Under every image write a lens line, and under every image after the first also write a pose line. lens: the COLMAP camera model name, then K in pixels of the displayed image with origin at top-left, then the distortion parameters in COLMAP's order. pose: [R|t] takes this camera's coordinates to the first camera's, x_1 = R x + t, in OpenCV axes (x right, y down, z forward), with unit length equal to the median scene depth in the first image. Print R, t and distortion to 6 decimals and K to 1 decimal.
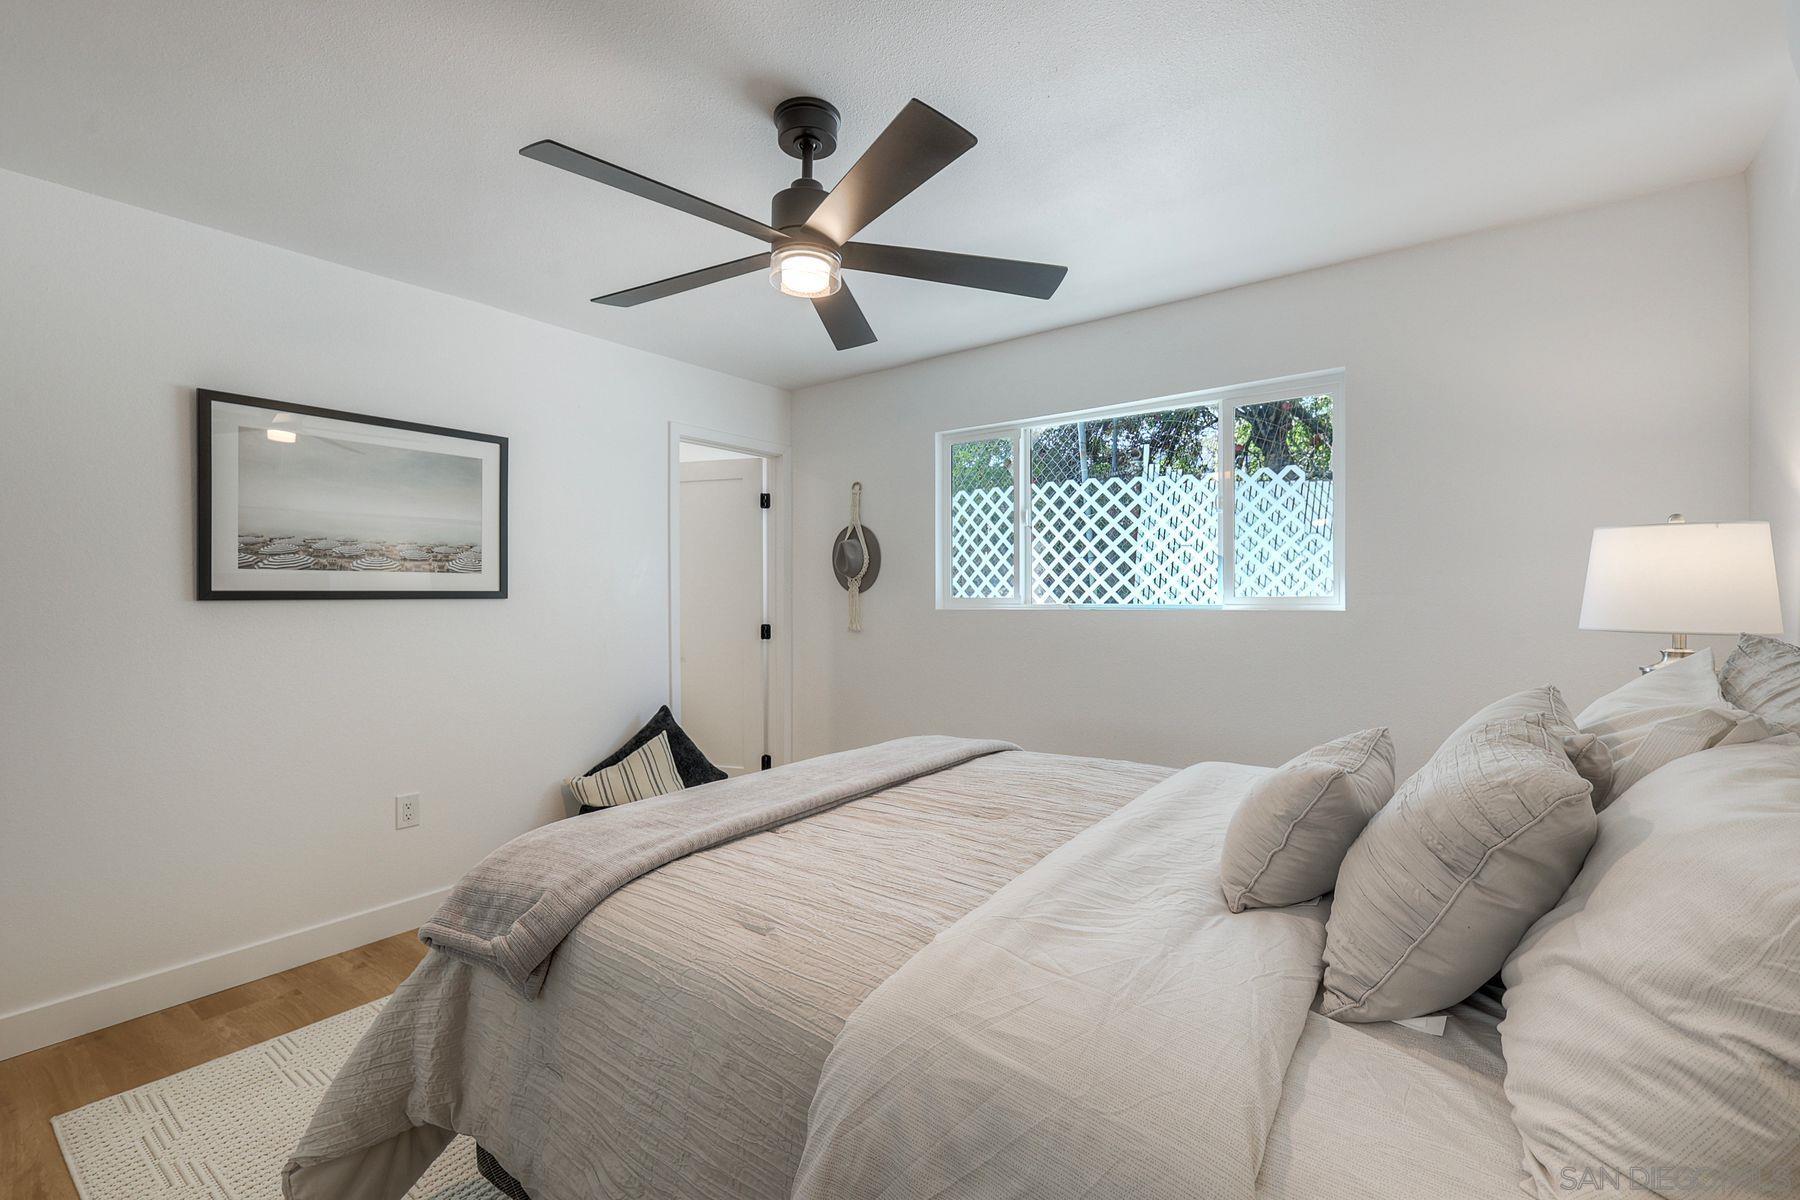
lens RADIAL K [[779.5, 0, 902.6], [0, 779.5, 593.5], [0, 0, 1]] dist [0.004334, 0.000417]
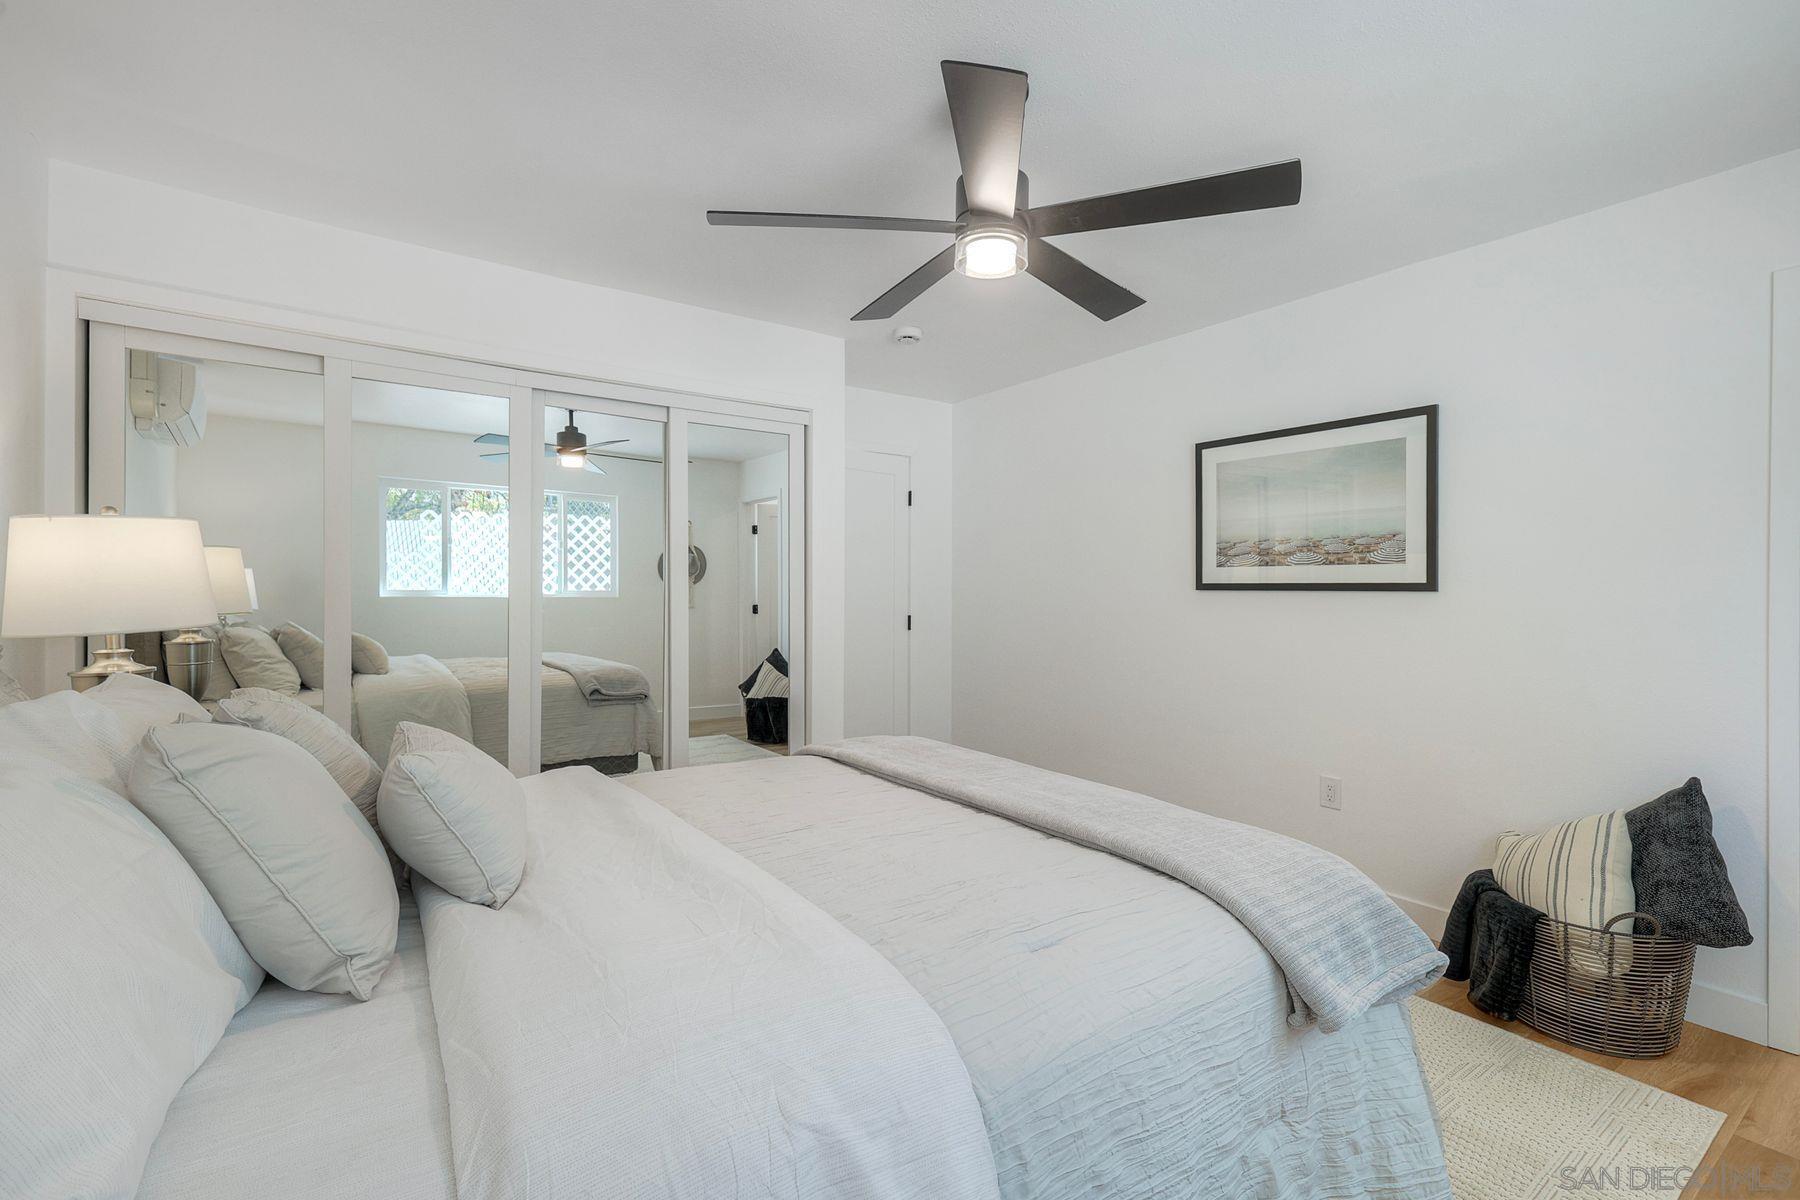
lens RADIAL K [[779.5, 0, 894.3], [0, 779.5, 590.6], [0, 0, 1]] dist [0.004334, 0.000417]
pose [[-0.310919, 0.005769, -0.950419, 0.571645], [-0.004786, 0.999959, 0.007636, 0.001608], [0.950424, 0.006922, -0.310879, 0.812193]]
